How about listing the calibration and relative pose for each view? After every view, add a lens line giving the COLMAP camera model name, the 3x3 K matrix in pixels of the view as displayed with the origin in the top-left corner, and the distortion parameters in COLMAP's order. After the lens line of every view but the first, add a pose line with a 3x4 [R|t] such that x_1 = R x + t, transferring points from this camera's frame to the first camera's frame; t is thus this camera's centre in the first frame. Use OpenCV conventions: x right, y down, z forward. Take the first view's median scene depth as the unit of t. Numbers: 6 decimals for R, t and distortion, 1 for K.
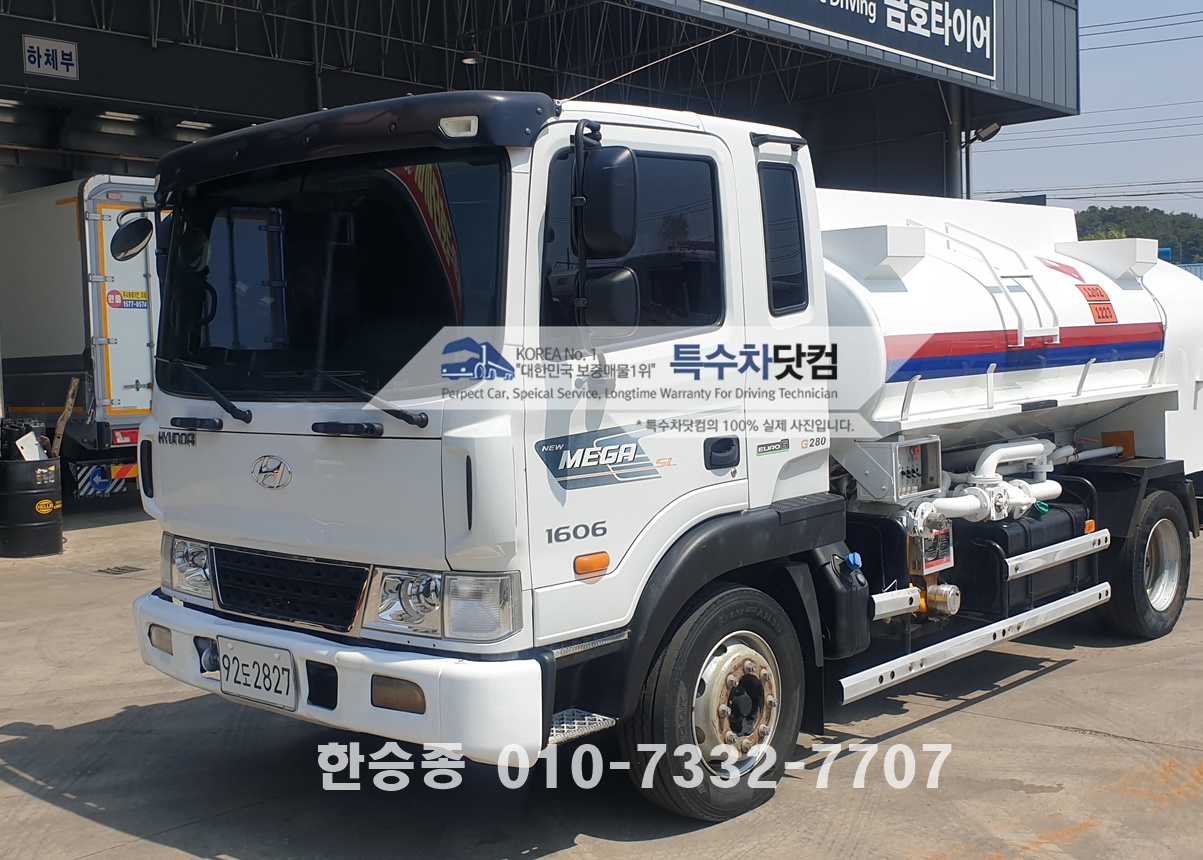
lens RADIAL K [[1368.4, 0, 611.6], [0, 1368.4, 415.5], [0, 0, 1]] dist [0.185345, -0.504490]
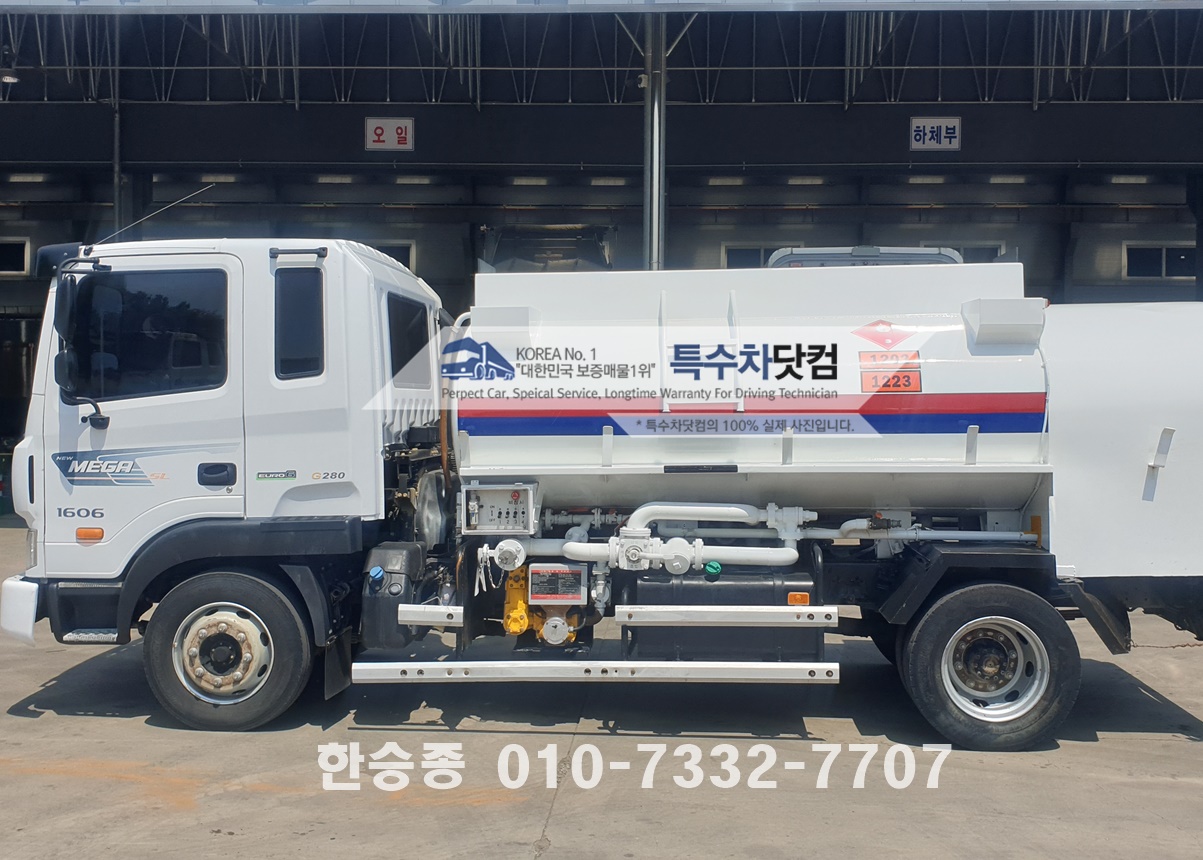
lens RADIAL K [[1368.4, 0, 611.6], [0, 1368.4, 415.5], [0, 0, 1]] dist [0.185345, -0.504490]
pose [[0.631035, 0.040160, -0.774714, 1.416594], [-0.060780, 0.998149, 0.002235, -0.060762], [0.773369, 0.045677, 0.632308, 0.391822]]
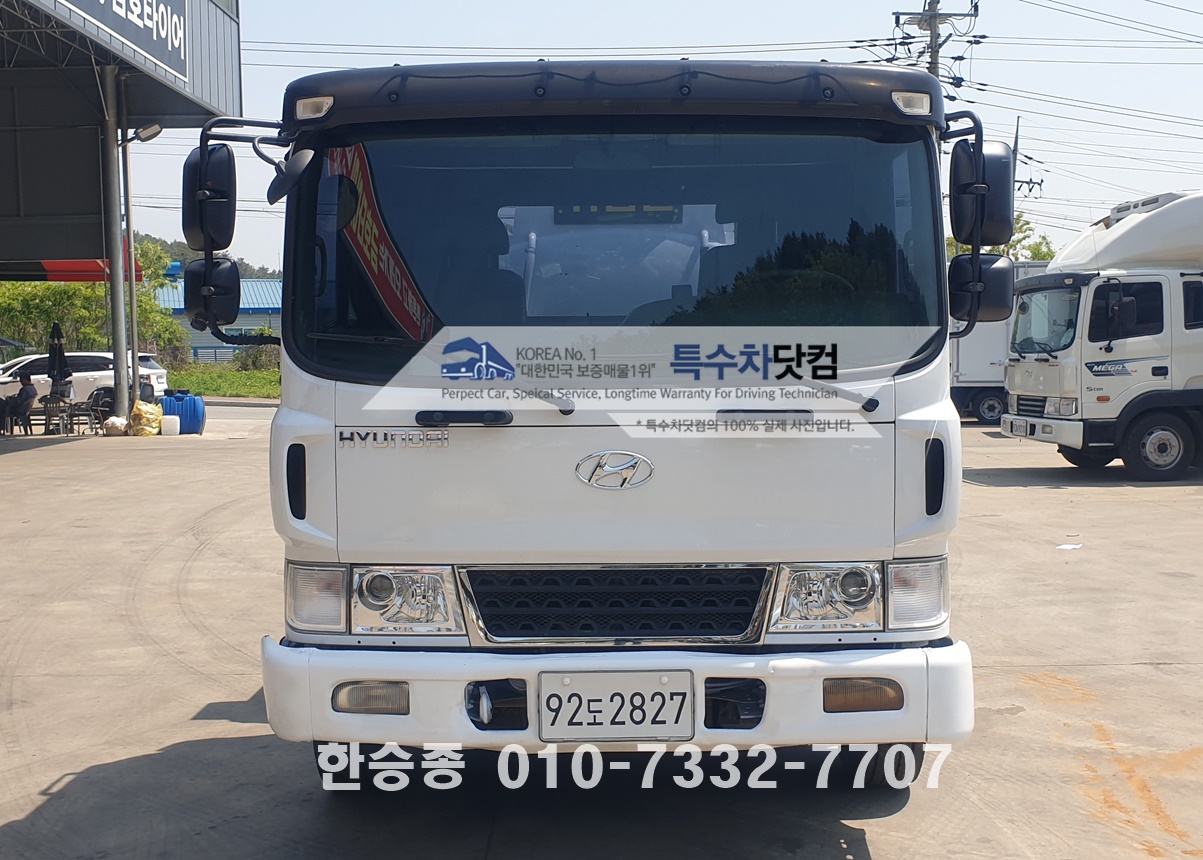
lens RADIAL K [[1368.4, 0, 611.6], [0, 1368.4, 415.5], [0, 0, 1]] dist [0.185345, -0.504490]
pose [[0.742754, -0.017488, 0.669335, -0.775151], [0.023736, 0.999718, -0.000220, 0.006092], [-0.669143, 0.016051, 0.742960, 0.346893]]
